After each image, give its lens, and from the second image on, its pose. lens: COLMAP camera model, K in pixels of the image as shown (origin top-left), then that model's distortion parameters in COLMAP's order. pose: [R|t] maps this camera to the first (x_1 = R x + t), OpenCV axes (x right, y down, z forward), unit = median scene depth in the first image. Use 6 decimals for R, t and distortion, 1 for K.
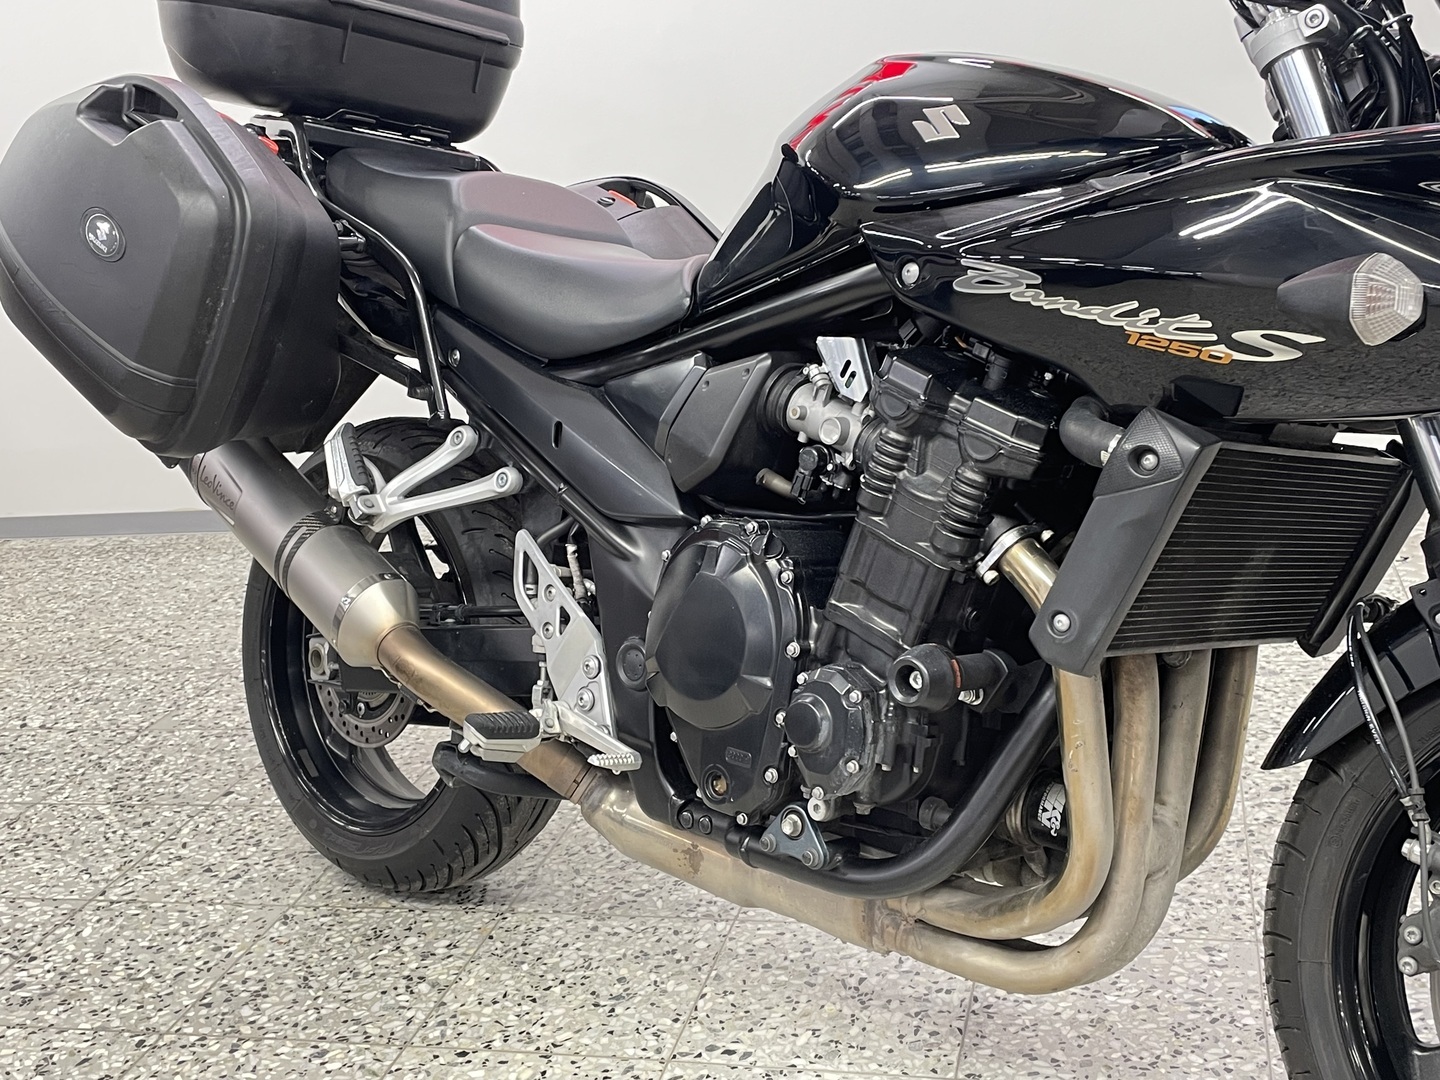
lens RADIAL K [[1706.9, 0, 690.9], [0, 1706.9, 548.7], [0, 0, 1]] dist [0.061002, 0.000000]
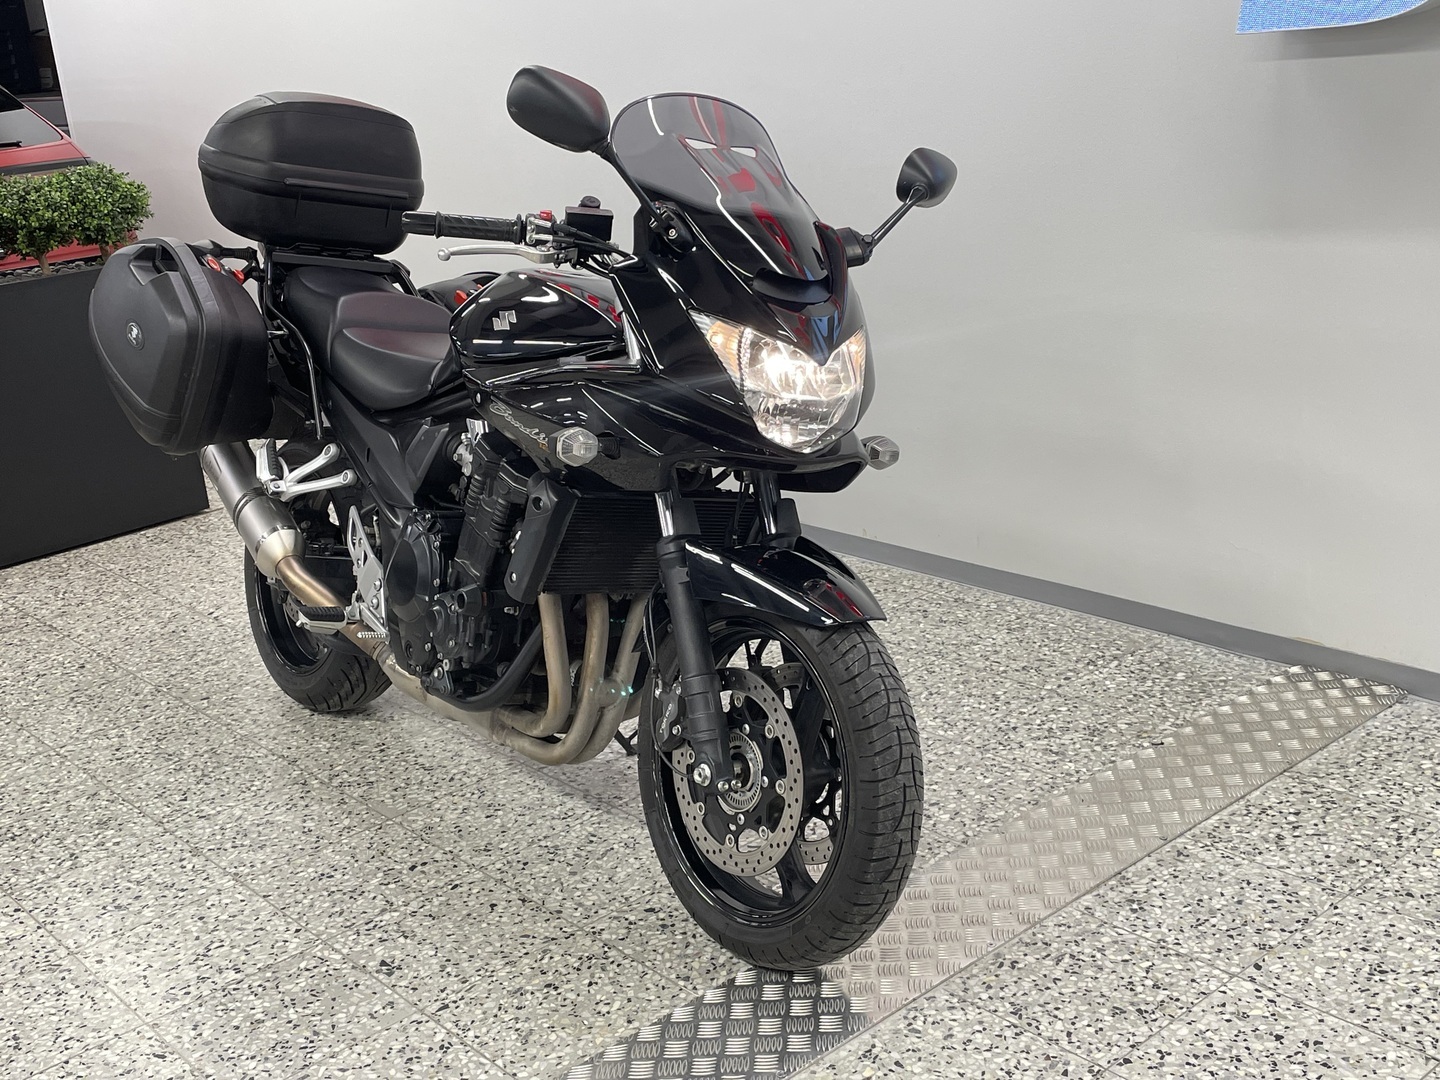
lens RADIAL K [[1706.9, 0, 708.5], [0, 1706.9, 535.4], [0, 0, 1]] dist [0.061002, 0.000000]
pose [[0.989547, 0.049863, -0.135318, 0.615549], [-0.043393, 0.997788, 0.050352, -0.103610], [0.137529, -0.043954, 0.989522, -0.867169]]
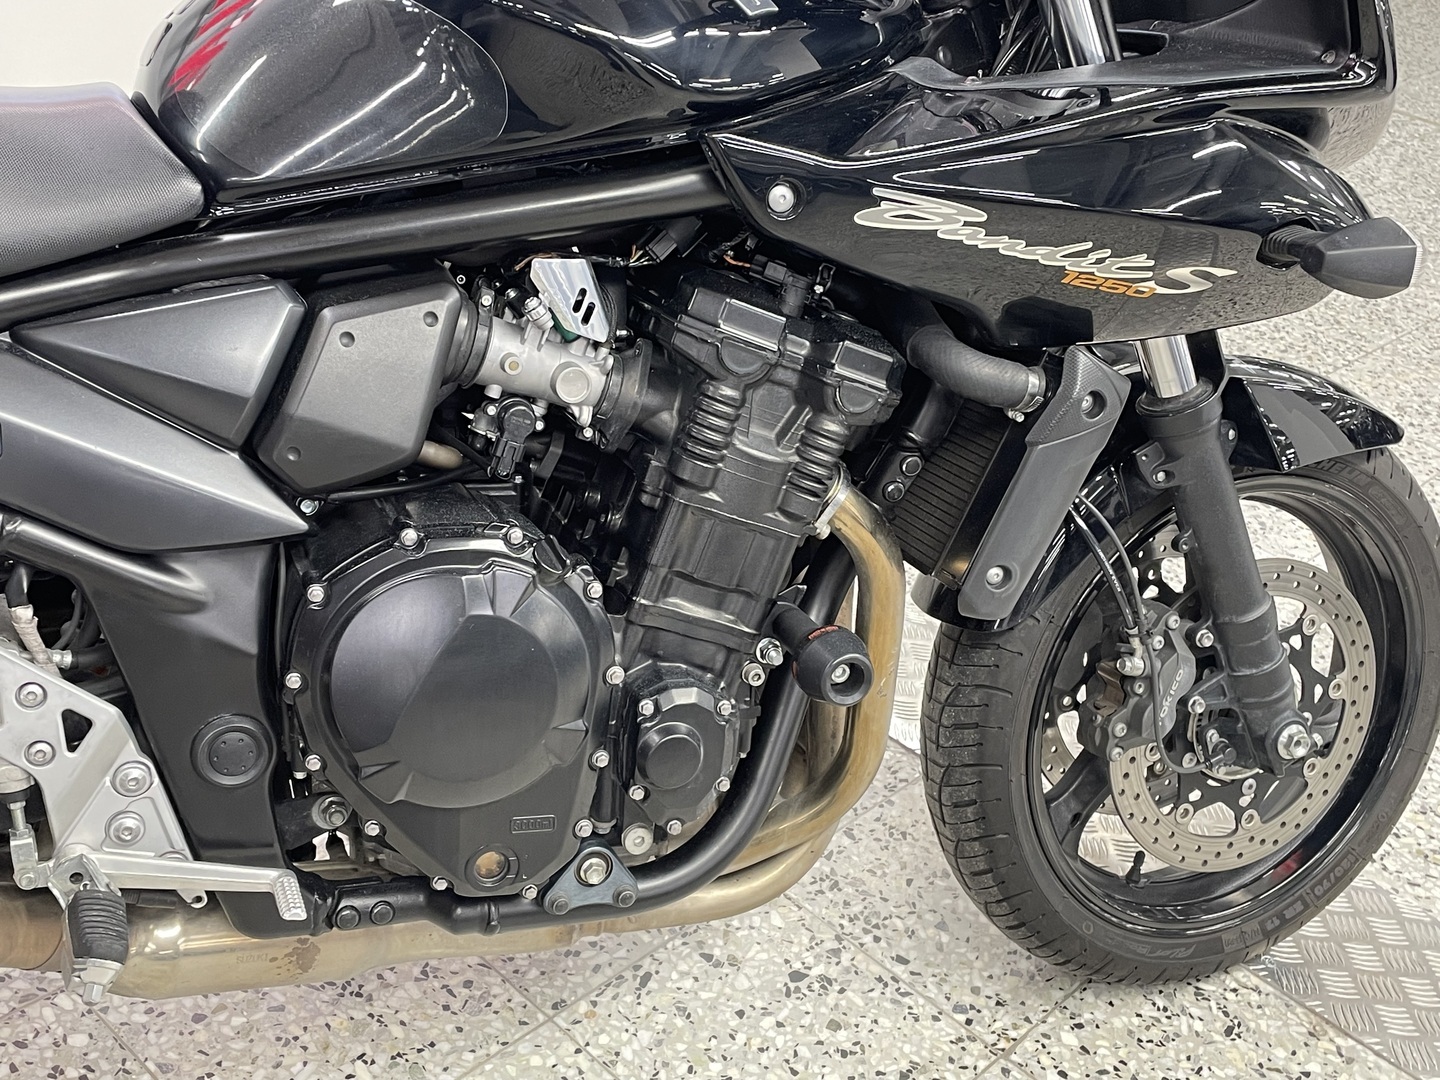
lens RADIAL K [[1706.9, 0, 718.1], [0, 1706.9, 543.2], [0, 0, 1]] dist [0.061002, 0.000000]
pose [[0.455000, -0.309788, 0.834869, -0.544234], [0.051967, 0.945177, 0.322398, -0.244245], [-0.888974, -0.103305, 0.446154, 0.599946]]
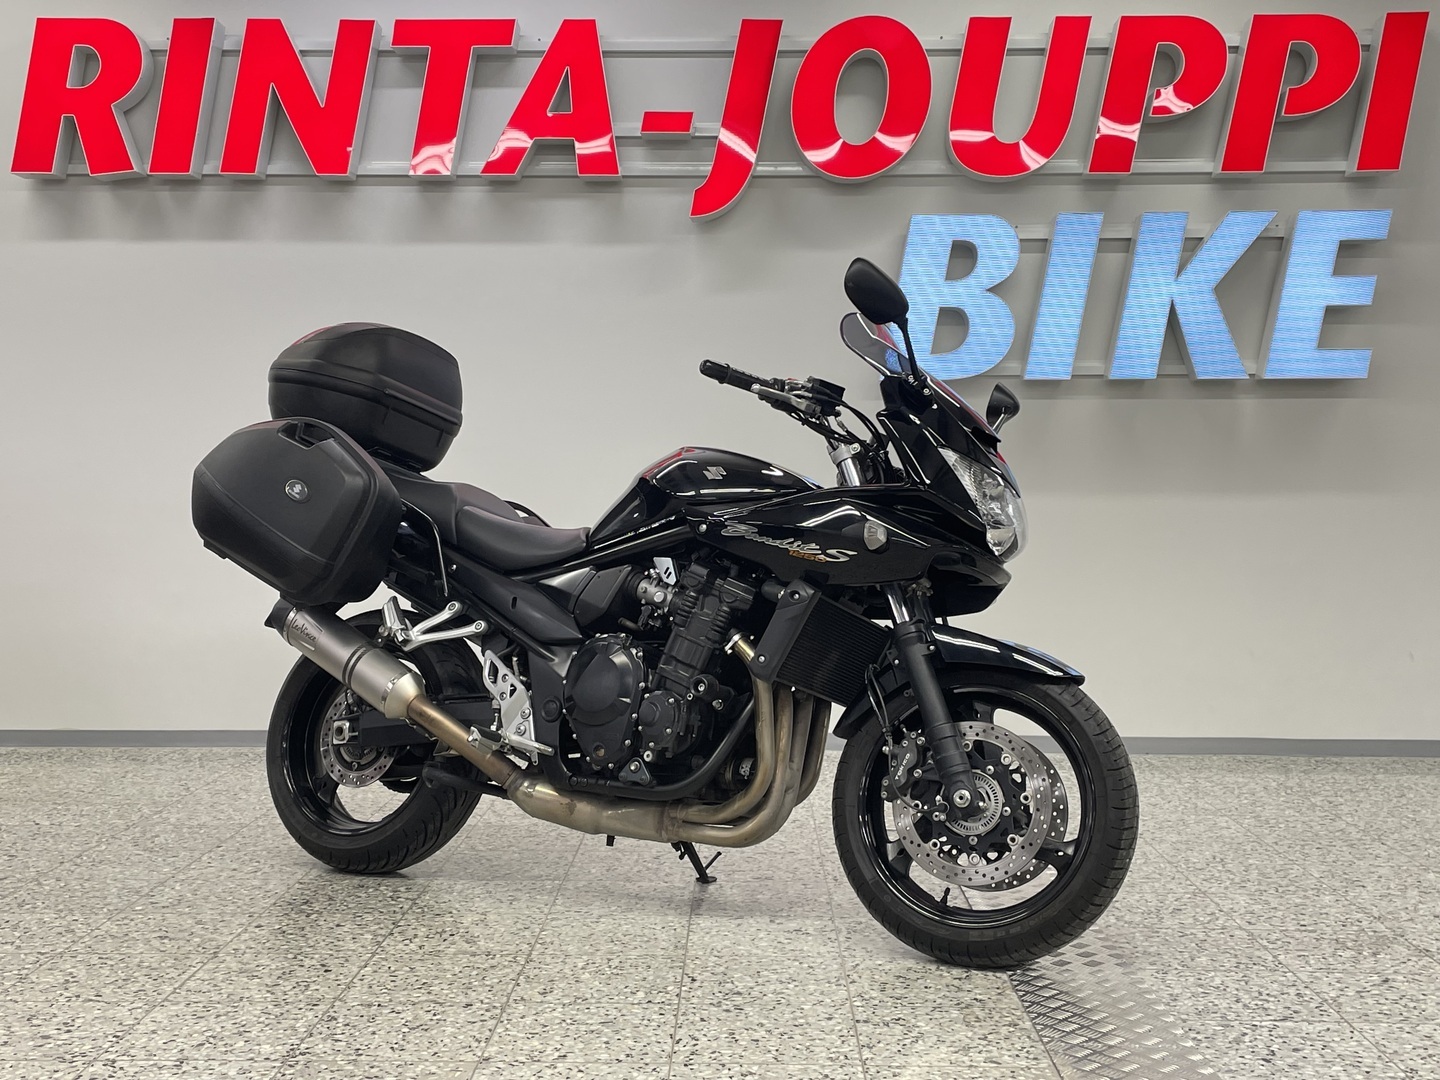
lens RADIAL K [[1706.9, 0, 721.5], [0, 1706.9, 503.3], [0, 0, 1]] dist [0.061002, 0.000000]
pose [[0.964030, 0.102728, 0.245141, -0.416853], [-0.033828, 0.962212, -0.270193, 0.431983], [-0.263634, 0.252181, 0.931076, -1.207135]]
